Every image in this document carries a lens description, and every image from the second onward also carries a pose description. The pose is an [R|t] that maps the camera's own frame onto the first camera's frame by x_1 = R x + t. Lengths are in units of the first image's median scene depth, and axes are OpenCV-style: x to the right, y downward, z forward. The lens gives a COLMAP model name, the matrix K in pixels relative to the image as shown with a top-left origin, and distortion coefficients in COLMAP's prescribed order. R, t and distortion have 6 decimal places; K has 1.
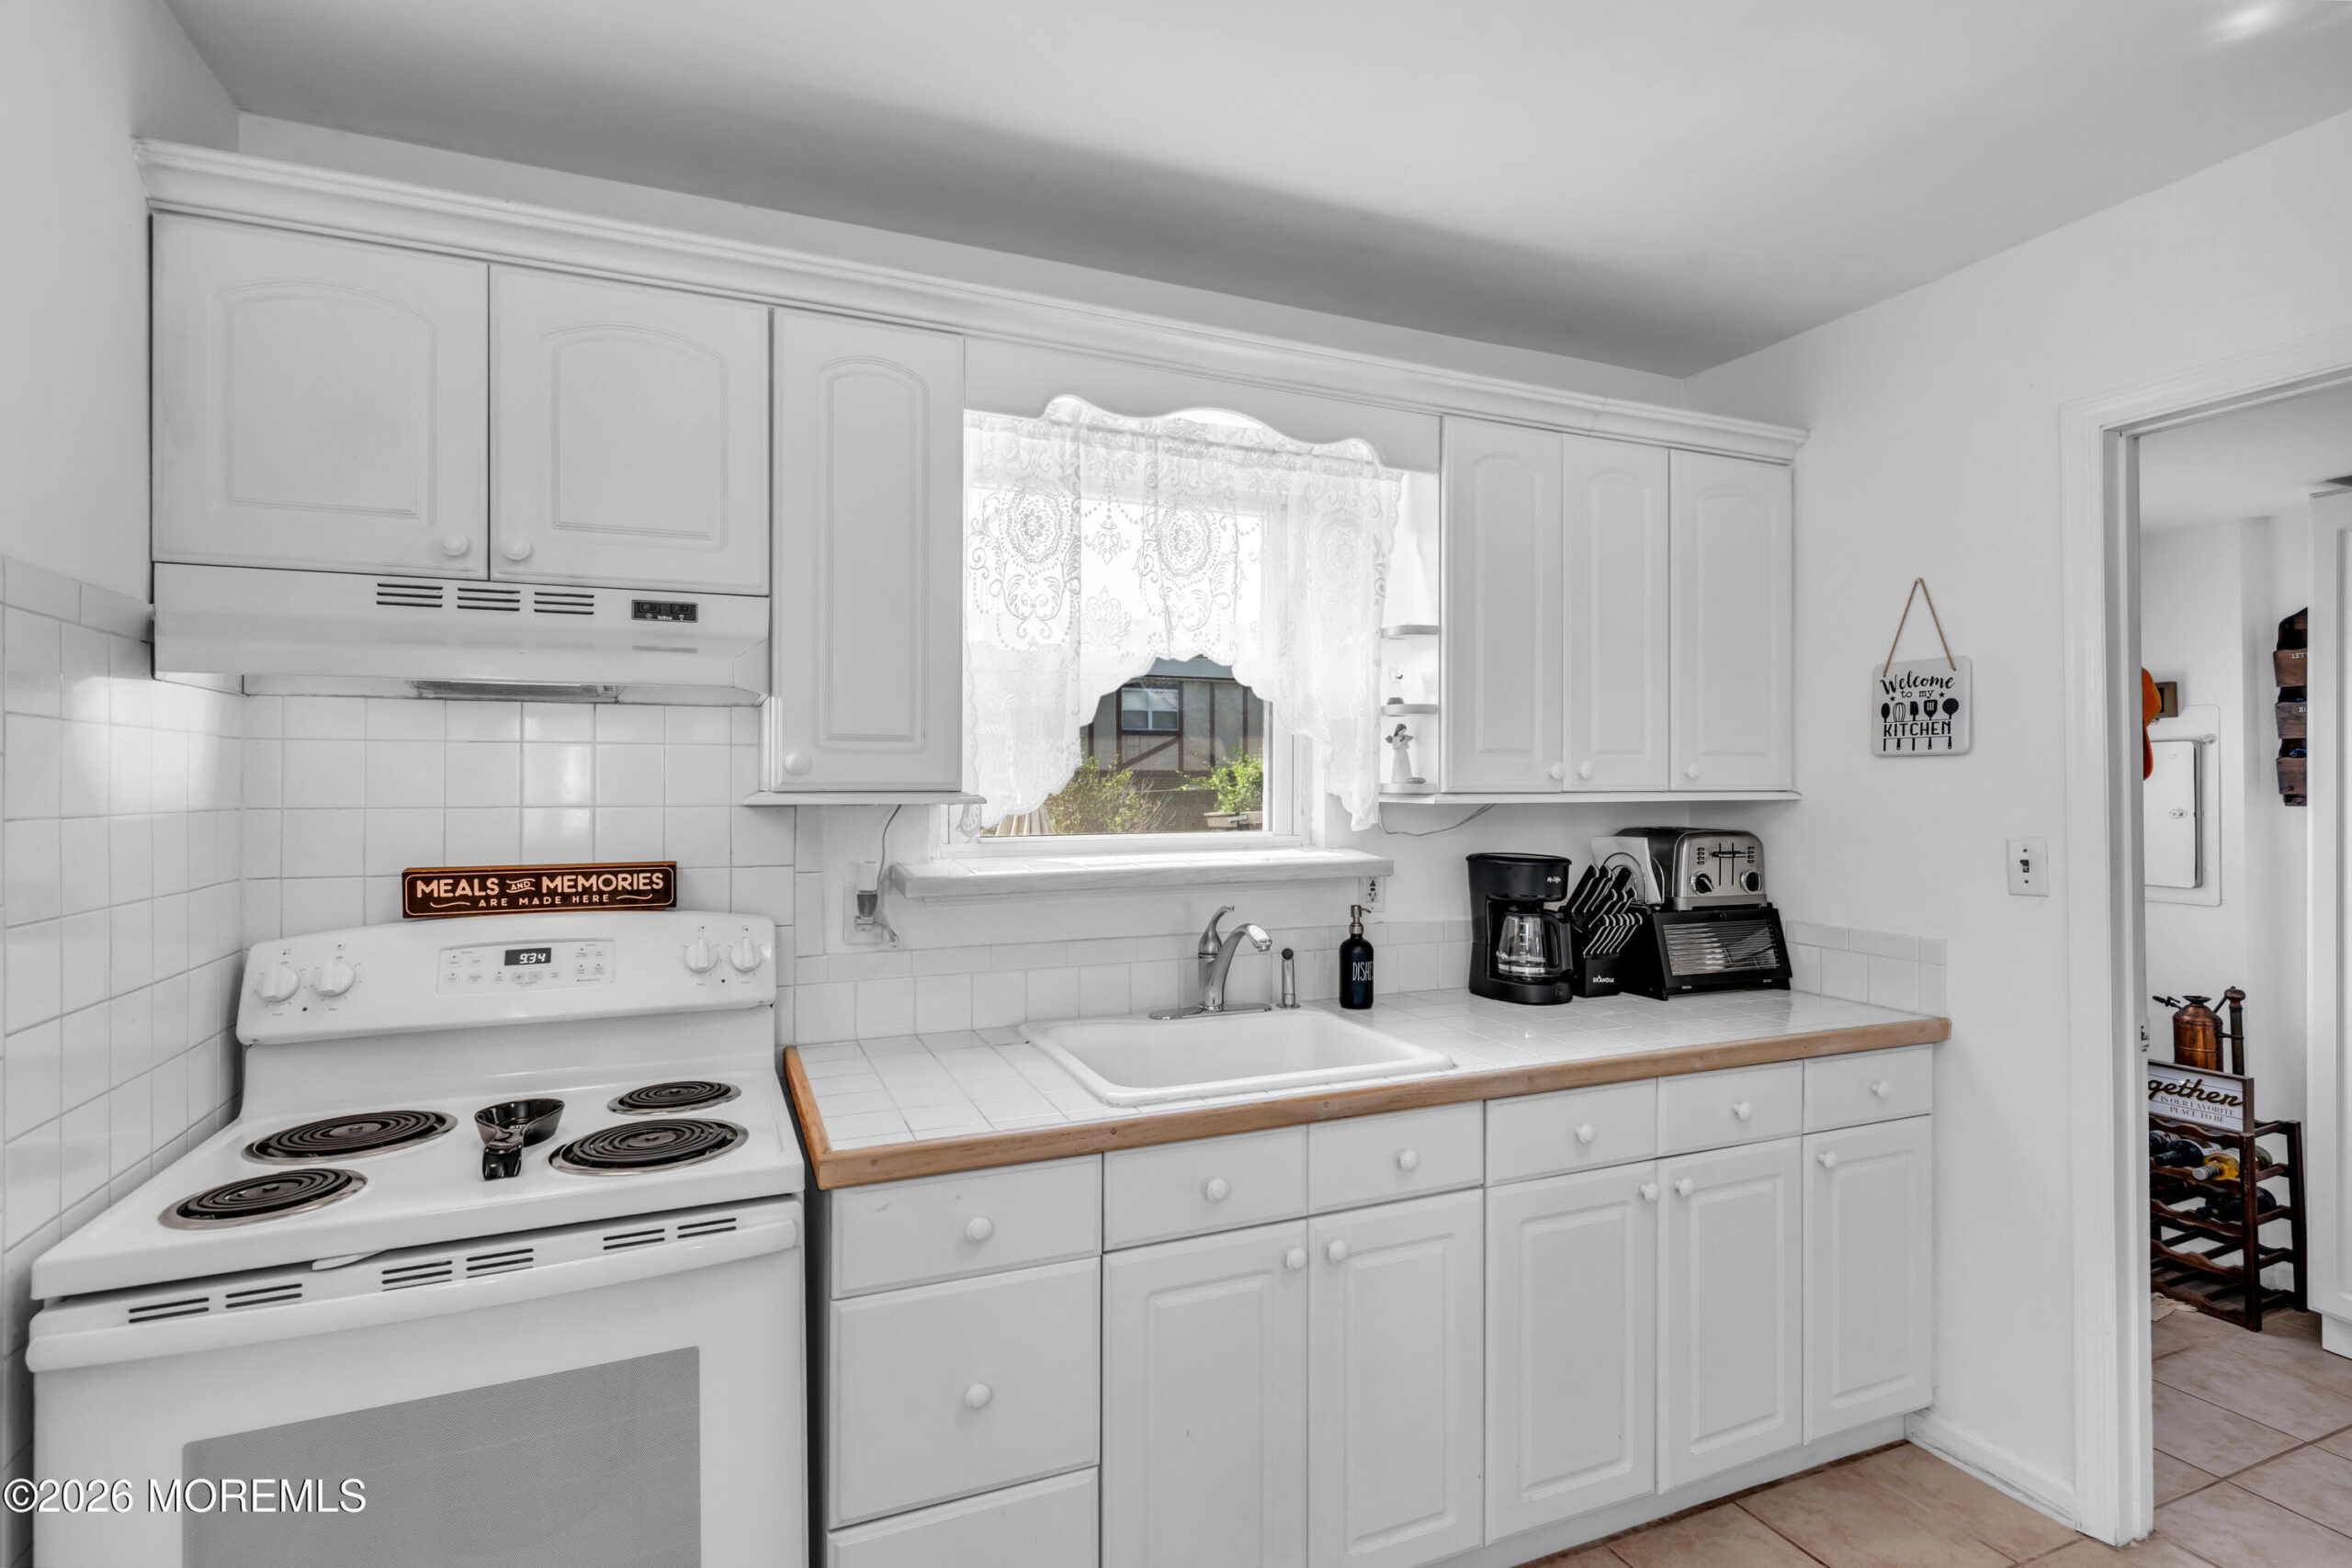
lens RADIAL K [[1124.0, 0, 1176.0], [0, 1124.0, 784.0], [0, 0, 1]] dist [0.004995, 0.000246]
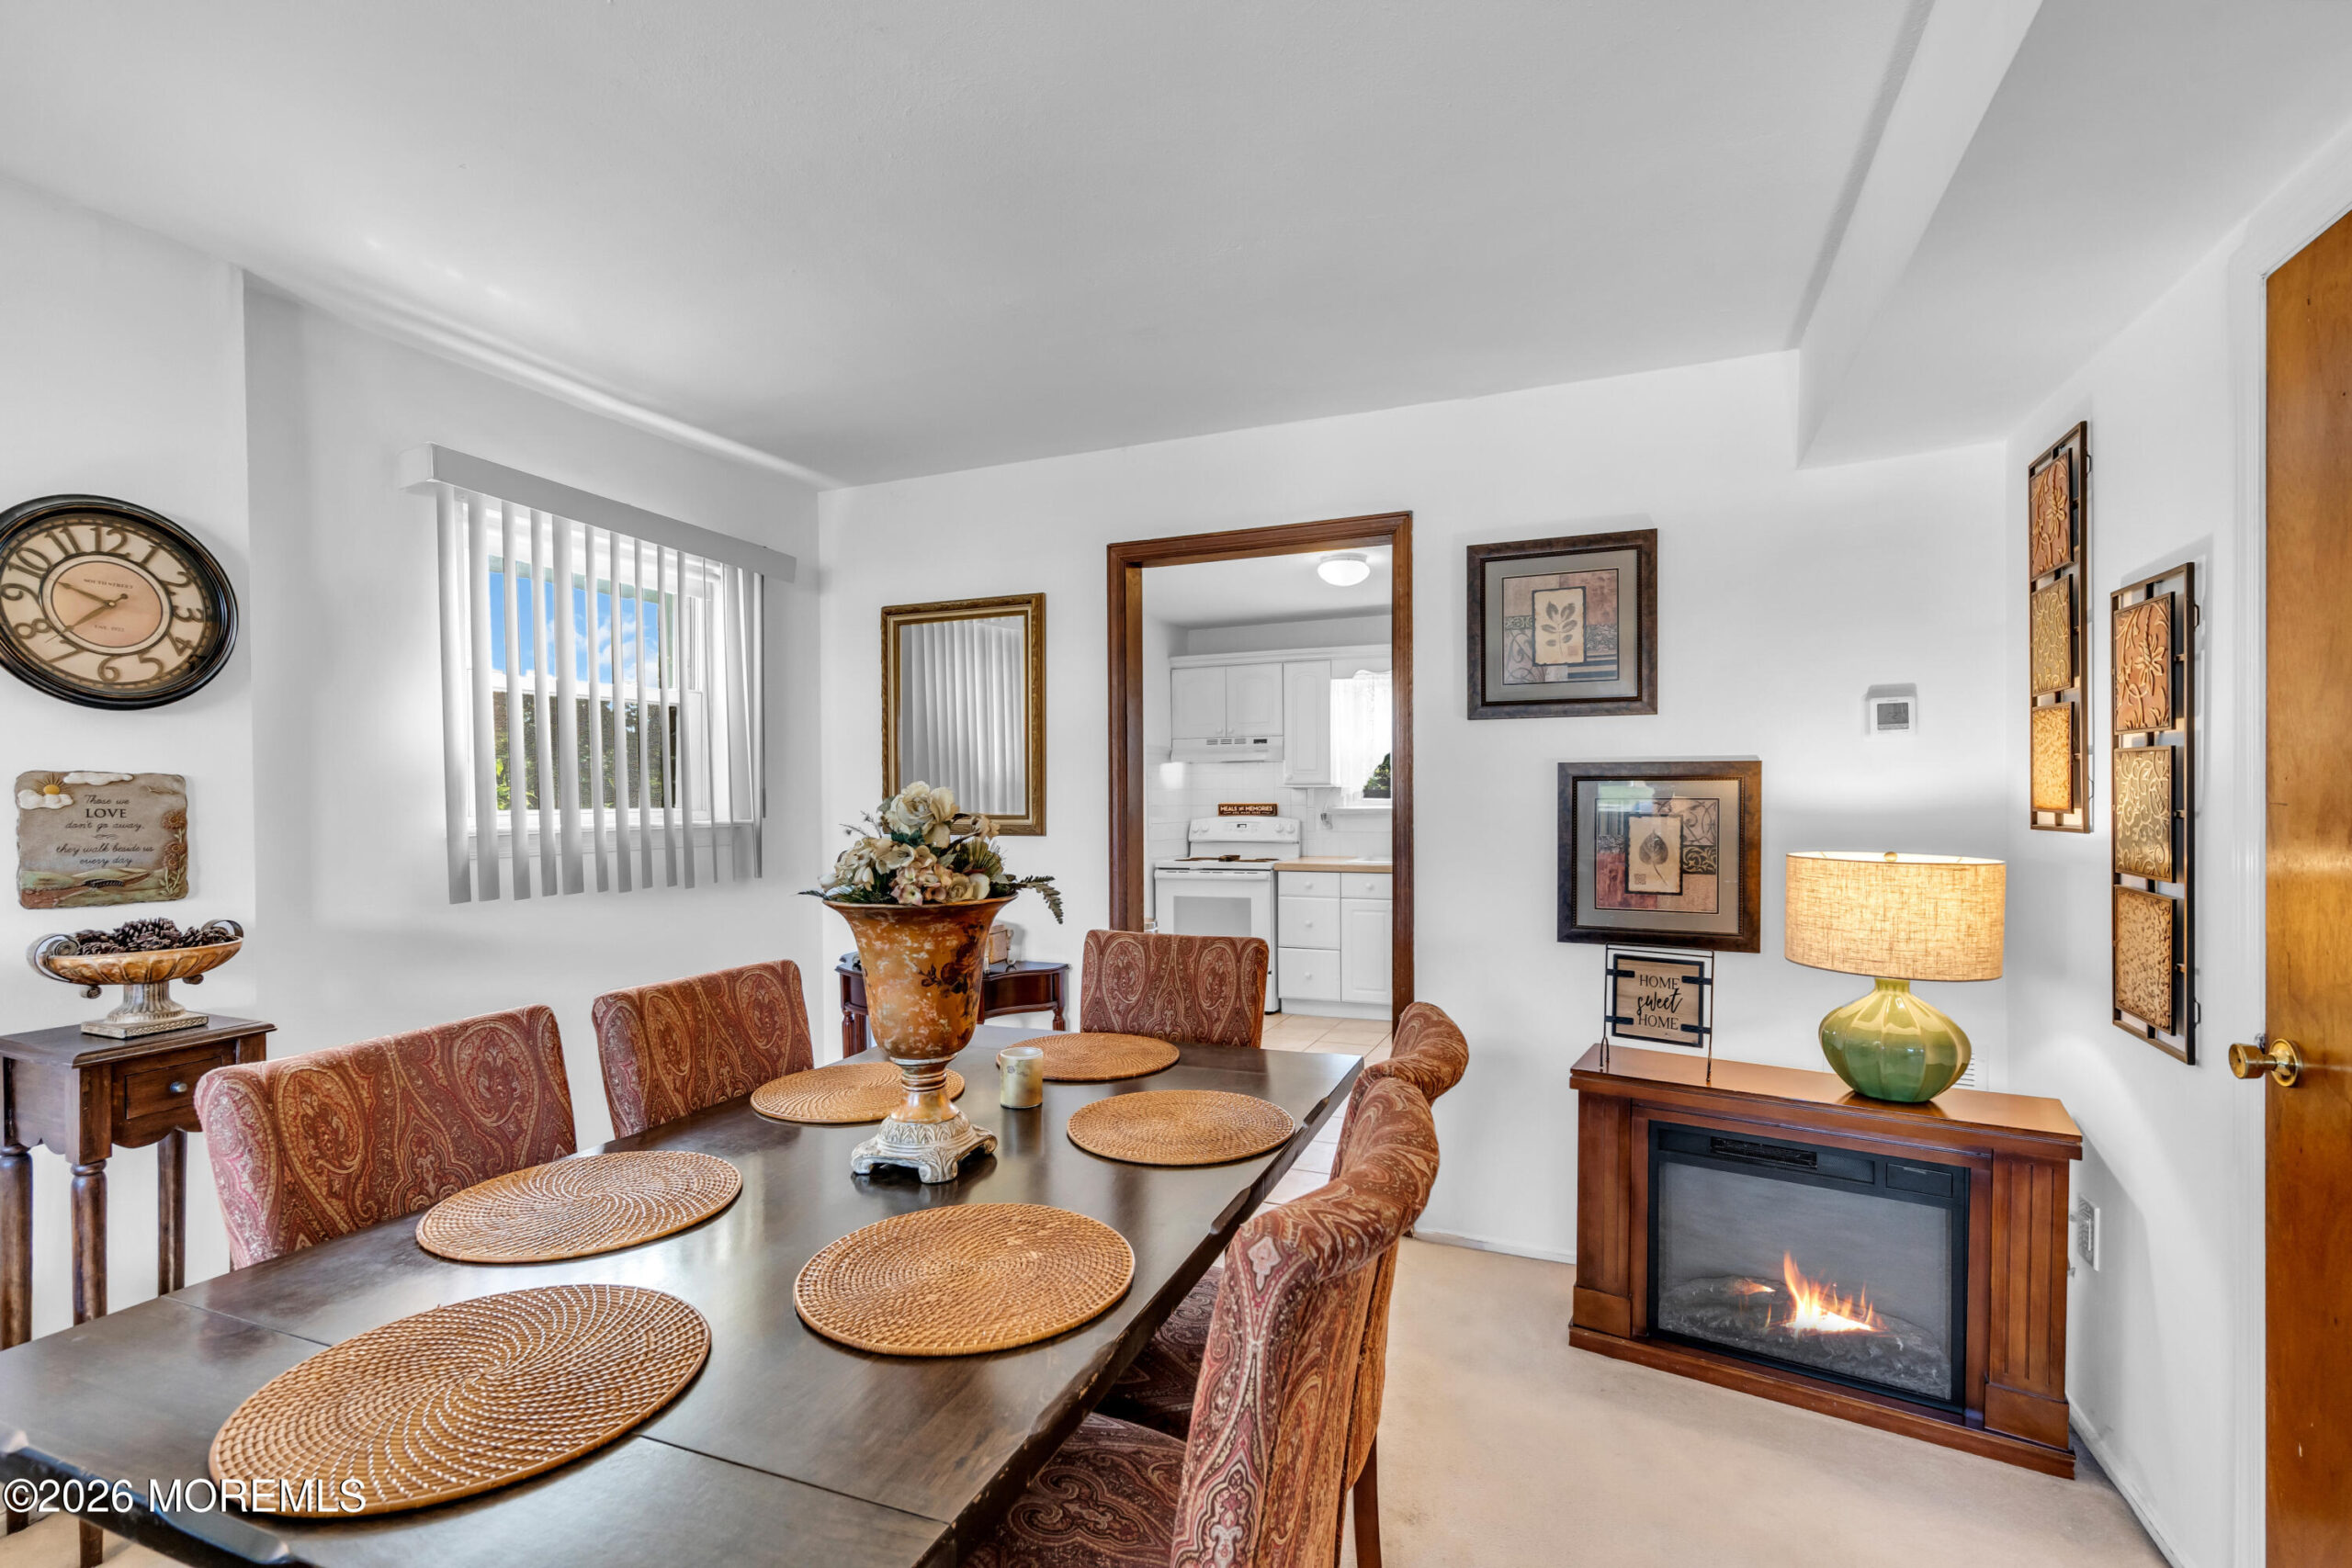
lens RADIAL K [[1082.5, 0, 1167.0], [0, 1082.5, 805.1], [0, 0, 1]] dist [-0.001599, 0.001090]
pose [[0.688945, 0.005882, -0.724790, 1.712115], [0.008093, 0.999842, 0.015808, 0.012797], [0.724768, -0.016756, 0.688789, -1.557462]]
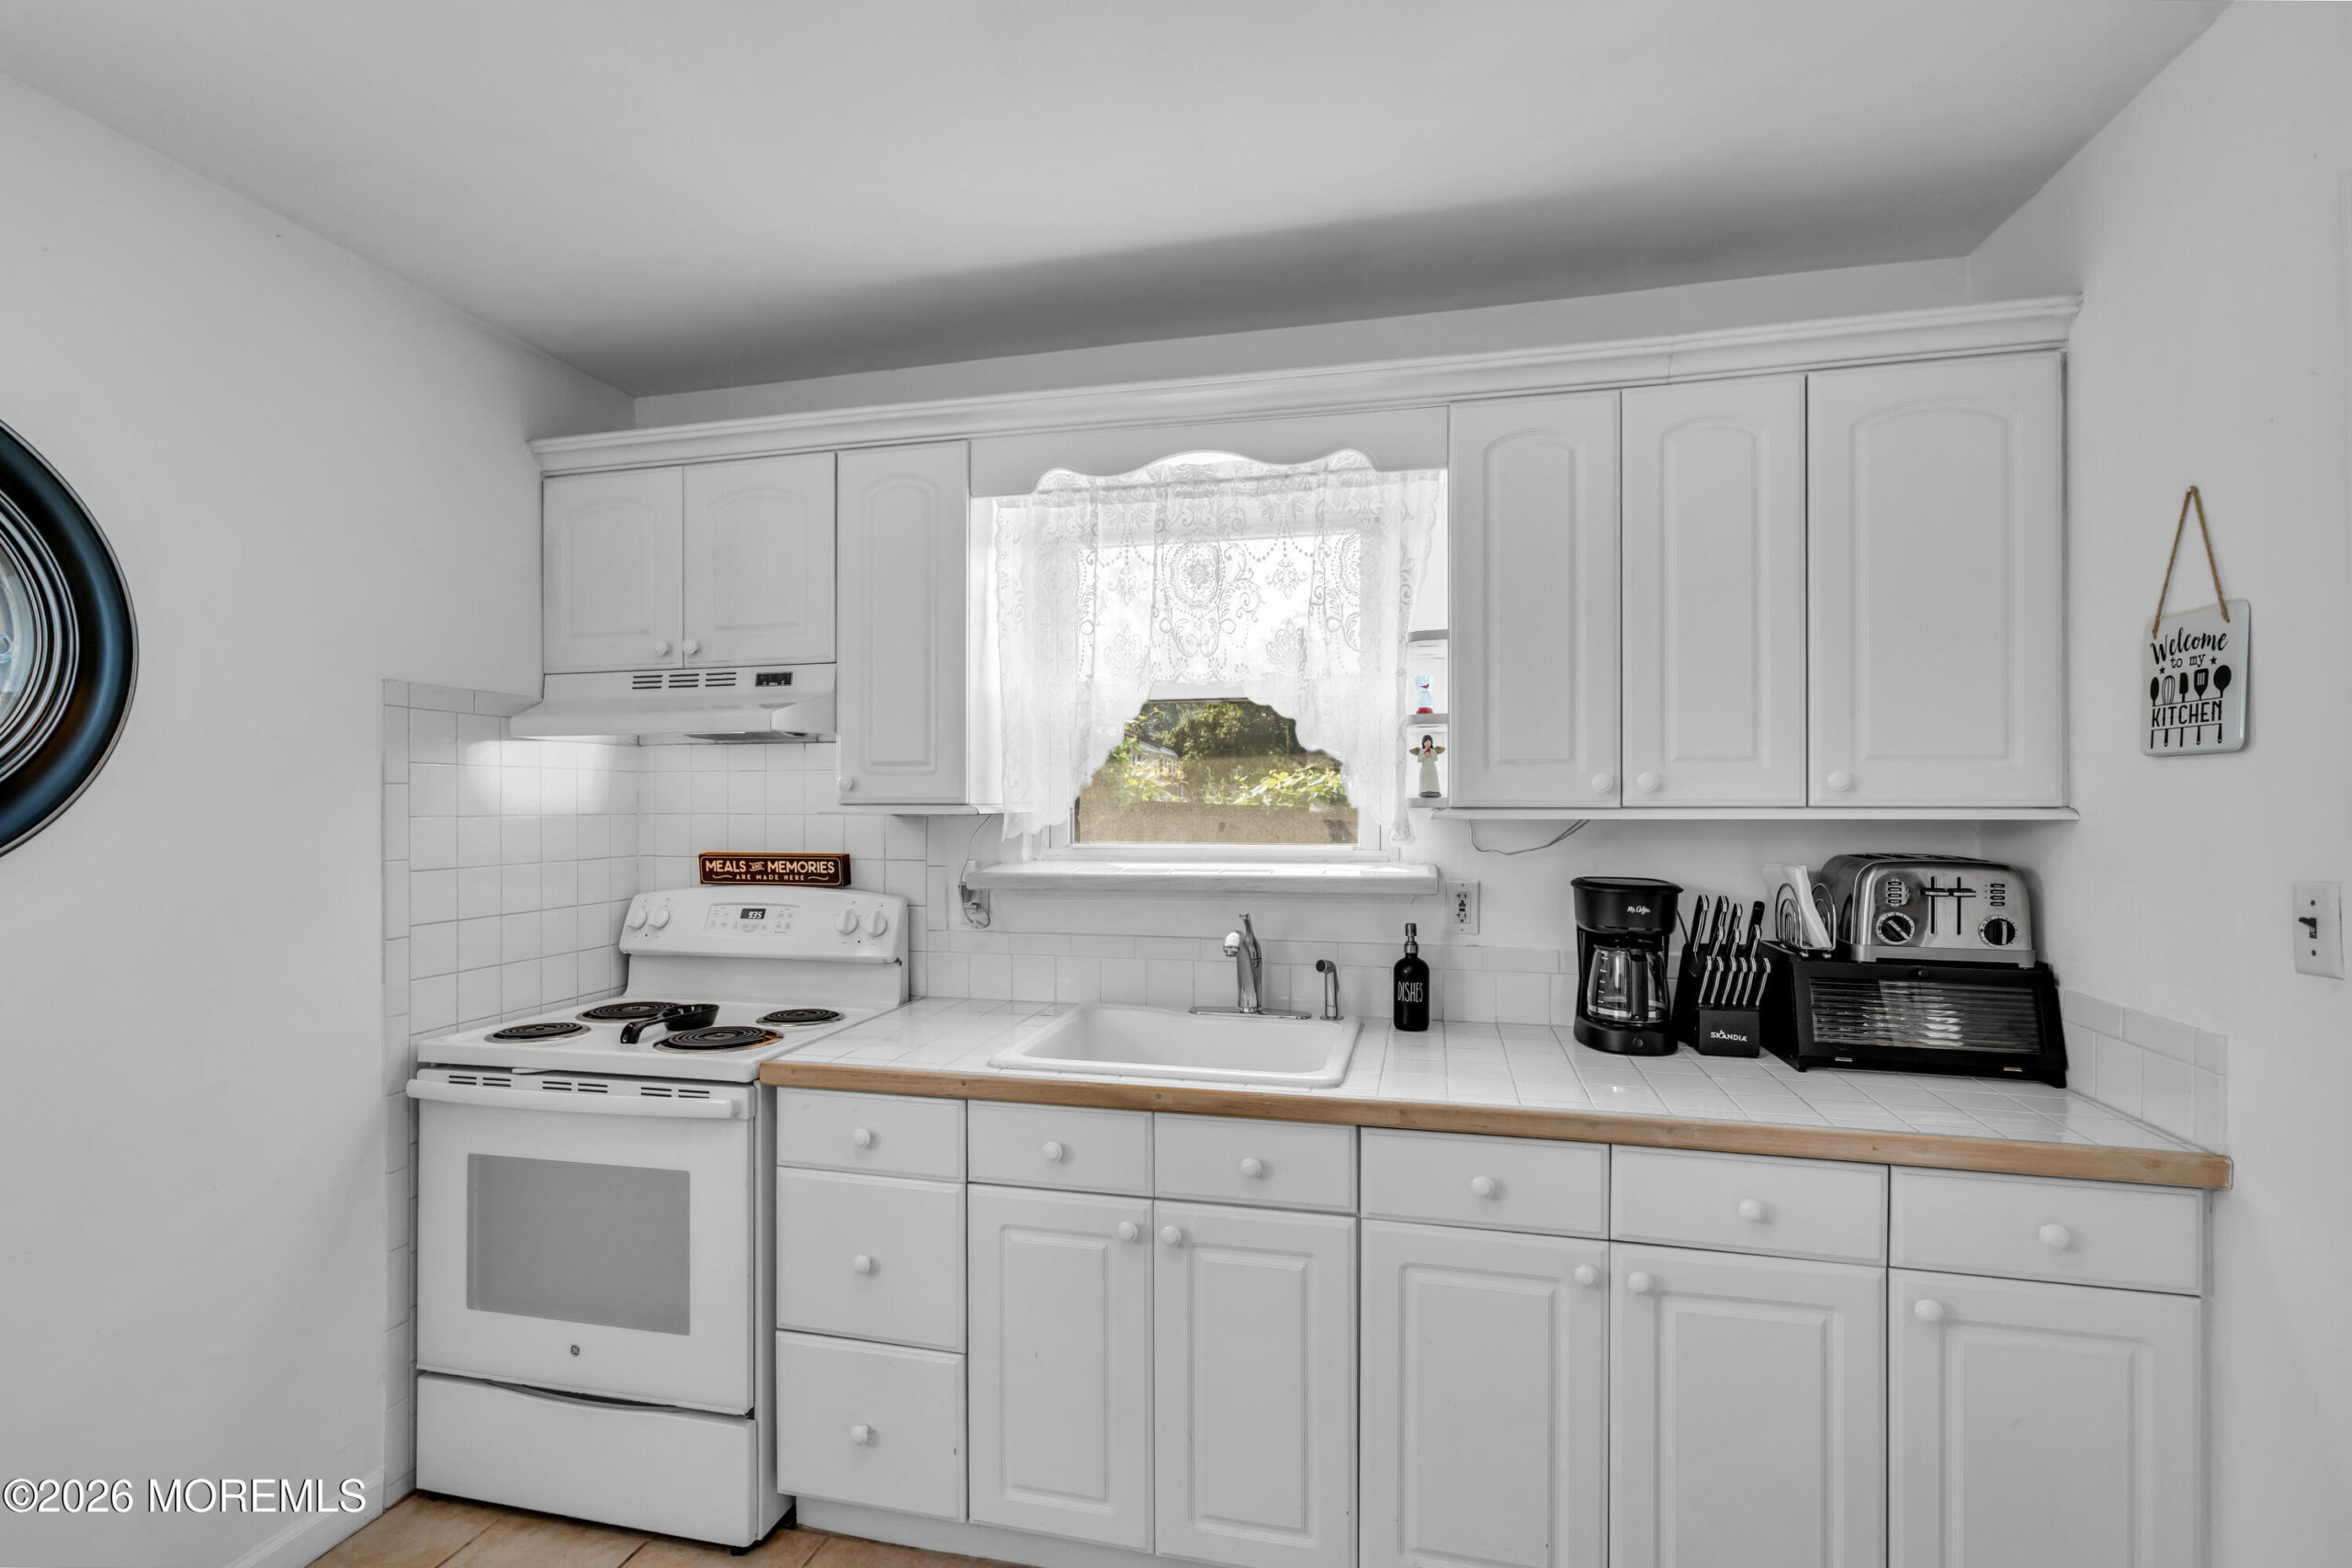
lens RADIAL K [[1082.5, 0, 1167.0], [0, 1082.5, 805.1], [0, 0, 1]] dist [-0.001599, 0.001090]
pose [[0.802748, 0.002151, -0.596314, 0.606585], [0.000188, 0.999993, 0.003860, 0.002470], [0.596318, -0.003210, 0.802742, 0.141192]]
